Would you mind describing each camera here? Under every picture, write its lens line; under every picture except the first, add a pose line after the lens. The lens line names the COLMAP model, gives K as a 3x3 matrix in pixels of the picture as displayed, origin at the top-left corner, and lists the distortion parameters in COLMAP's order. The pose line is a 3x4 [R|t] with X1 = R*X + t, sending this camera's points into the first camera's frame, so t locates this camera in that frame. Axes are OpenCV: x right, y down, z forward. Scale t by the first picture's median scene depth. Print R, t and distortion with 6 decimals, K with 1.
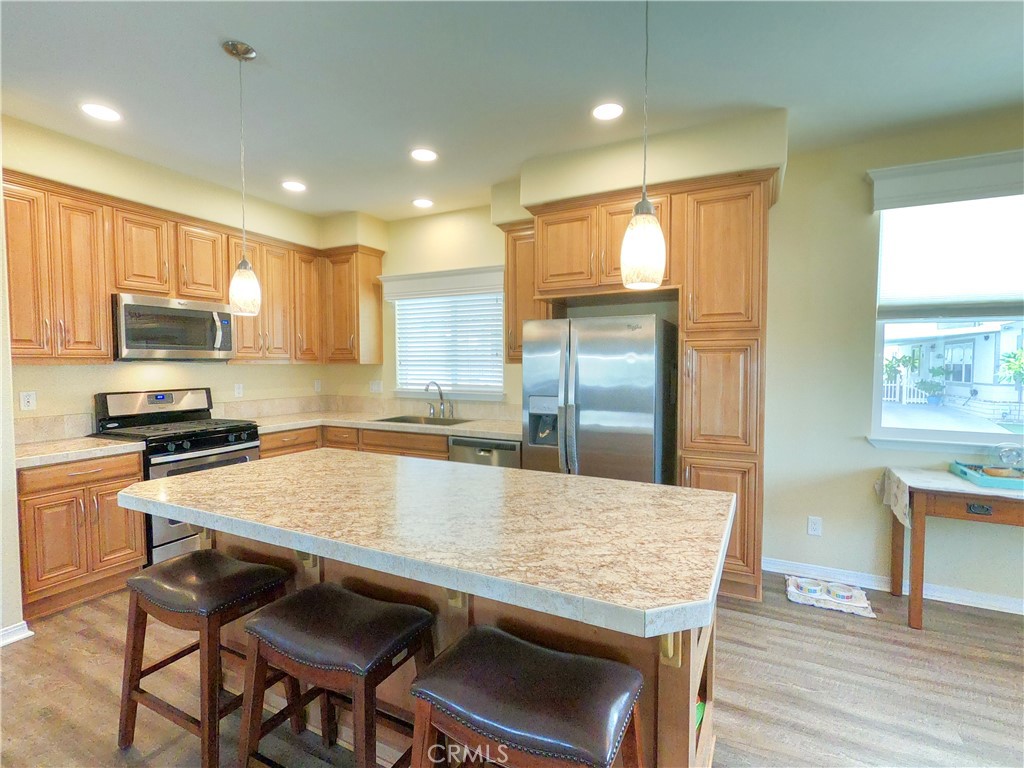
lens RADIAL K [[496.0, 0, 511.5], [0, 496.0, 384.5], [0, 0, 1]] dist [0.000841, 0.002122]
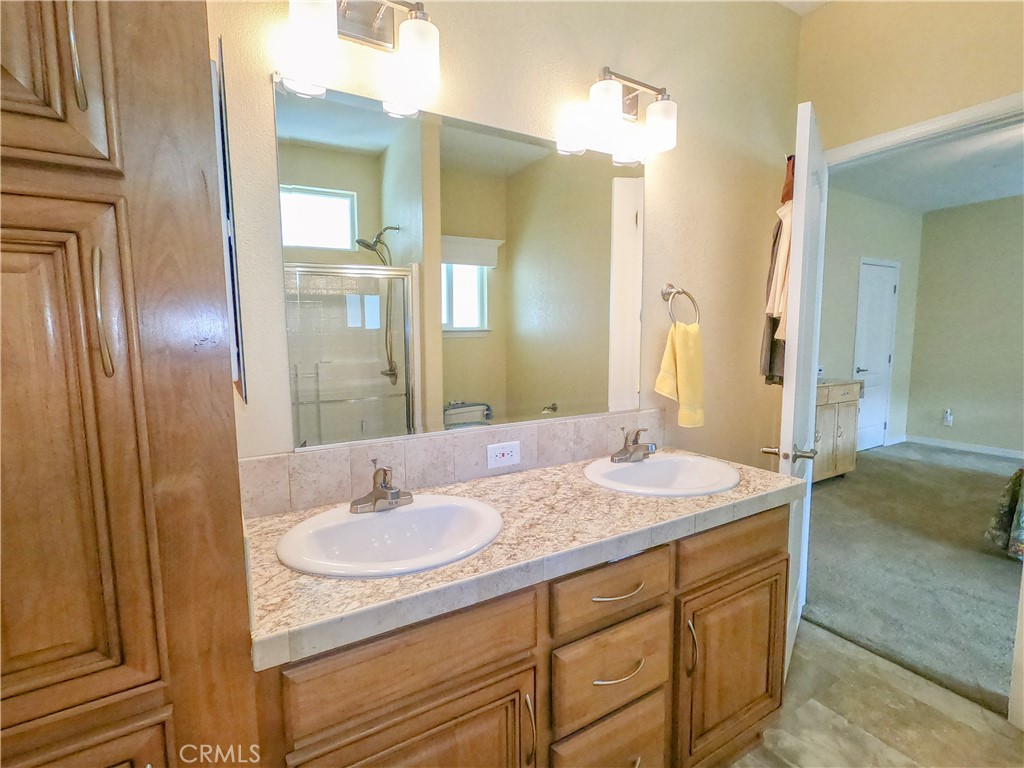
lens RADIAL K [[496.0, 0, 511.0], [0, 496.0, 380.8], [0, 0, 1]] dist [0.000841, 0.002122]
pose [[-0.526685, 0.083444, -0.845955, 0.293711], [-0.025538, 0.993168, 0.113865, -0.018966], [0.849677, 0.081576, -0.520956, 0.649890]]
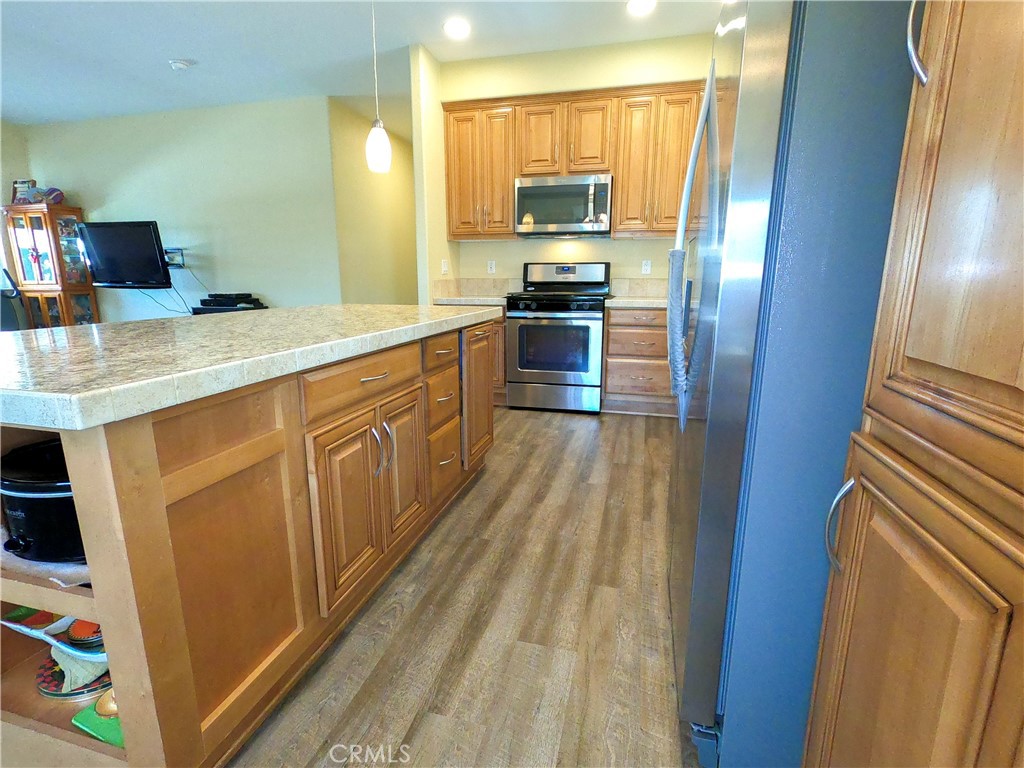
lens RADIAL K [[496.0, 0, 510.8], [0, 496.0, 384.0], [0, 0, 1]] dist [0.000841, 0.002122]
pose [[0.208442, 0.206999, -0.955878, 0.502308], [-0.043988, 0.978341, 0.202271, 0.068404], [0.977045, -0.000114, 0.213033, 0.709594]]
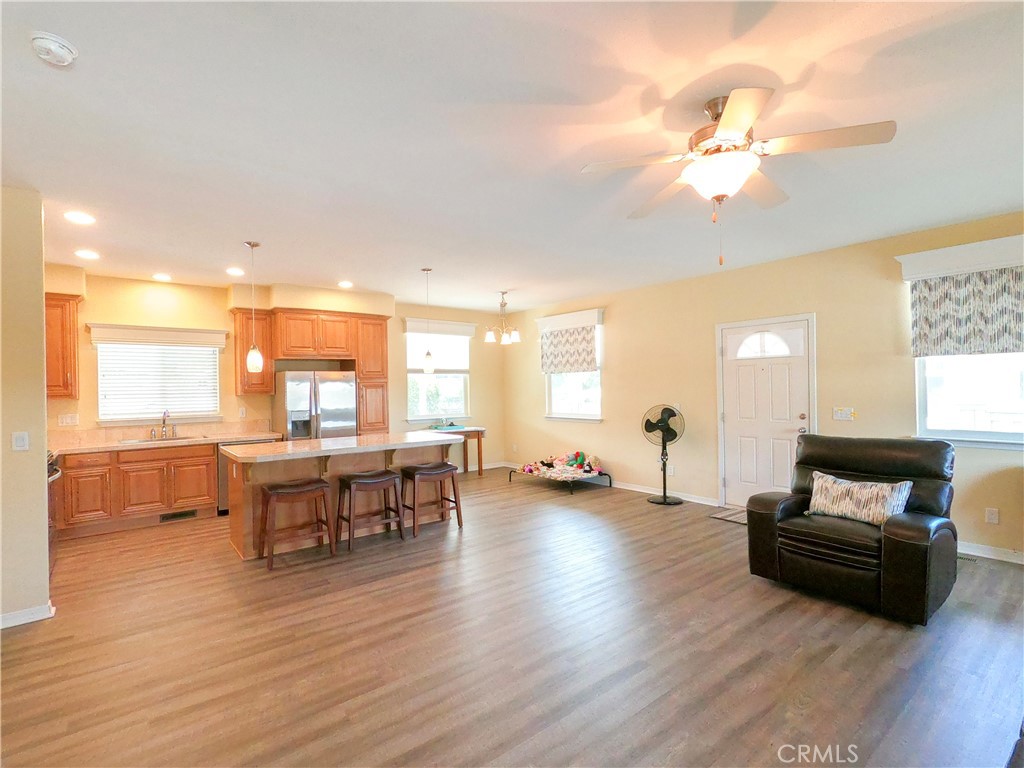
lens RADIAL K [[496.0, 0, 511.1], [0, 496.0, 384.8], [0, 0, 1]] dist [0.000841, 0.002122]
pose [[0.414303, -0.004597, 0.910128, -1.306004], [0.056601, 0.998182, -0.020724, 0.008459], [-0.908378, 0.060100, 0.413809, -0.520985]]
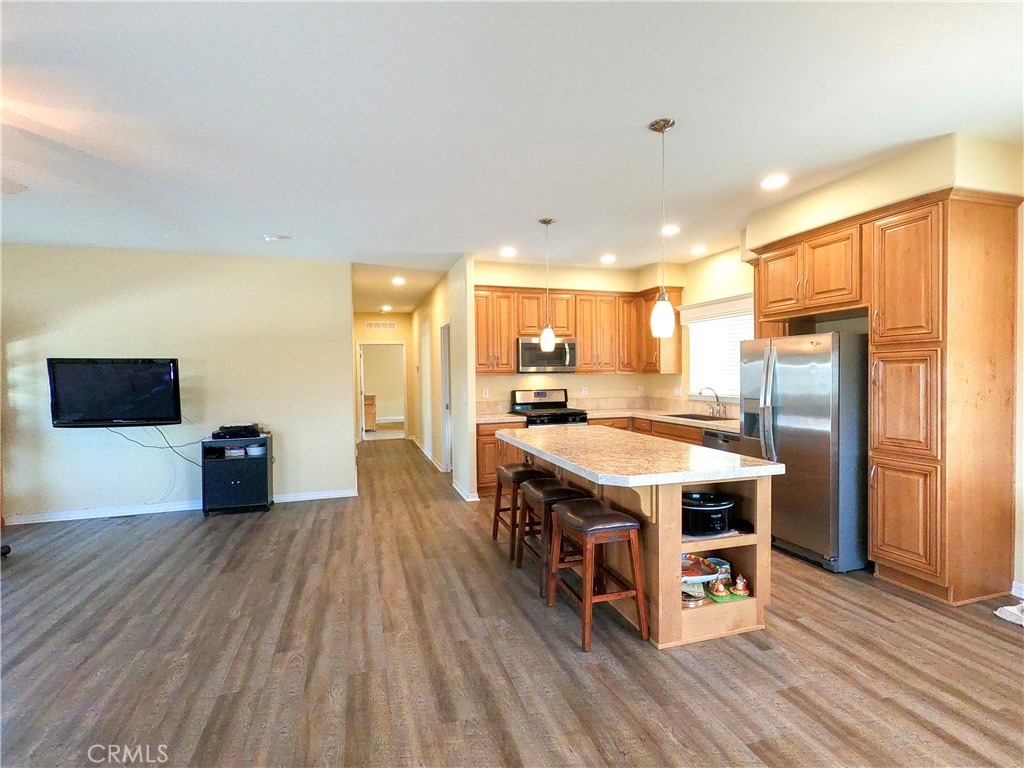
lens RADIAL K [[496.0, 0, 511.5], [0, 496.0, 384.5], [0, 0, 1]] dist [0.000841, 0.002122]
pose [[0.700559, 0.009400, -0.713532, 0.527945], [-0.019447, 0.999793, -0.005922, 0.005829], [0.713329, 0.018025, 0.700597, -0.333593]]
